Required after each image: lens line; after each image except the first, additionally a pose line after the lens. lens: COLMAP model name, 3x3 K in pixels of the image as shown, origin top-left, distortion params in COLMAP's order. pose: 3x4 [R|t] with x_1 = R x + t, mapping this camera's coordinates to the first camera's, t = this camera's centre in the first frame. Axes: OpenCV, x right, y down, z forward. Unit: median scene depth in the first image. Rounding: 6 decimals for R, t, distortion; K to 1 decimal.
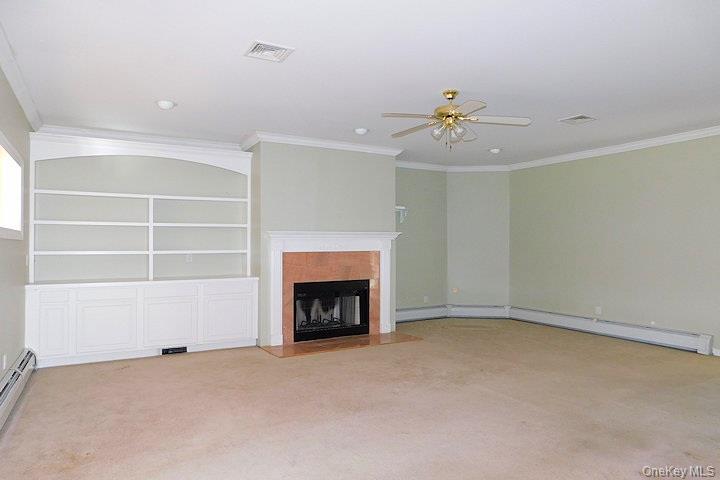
lens RADIAL K [[494.7, 0, 382.9], [0, 494.7, 238.7], [0, 0, 1]] dist [-0.003790, 0.000398]
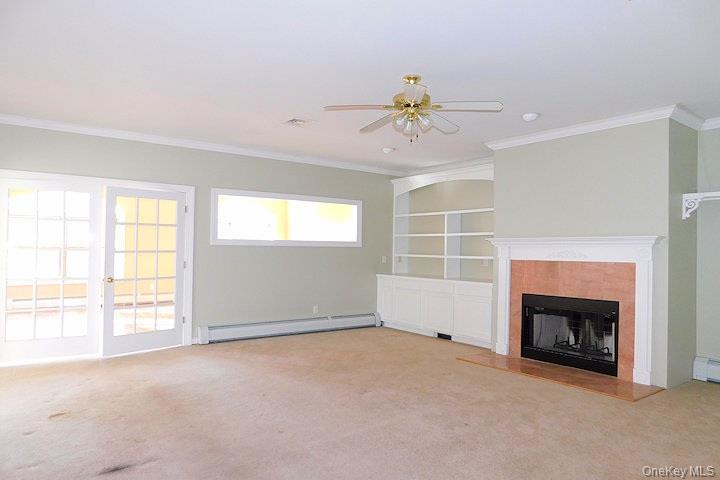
lens RADIAL K [[494.7, 0, 382.9], [0, 494.7, 238.7], [0, 0, 1]] dist [-0.003790, 0.000398]
pose [[0.133224, -0.020827, -0.990867, 0.717927], [-0.007209, 0.999732, -0.021983, 0.009780], [0.991060, 0.010072, 0.133039, 0.624465]]
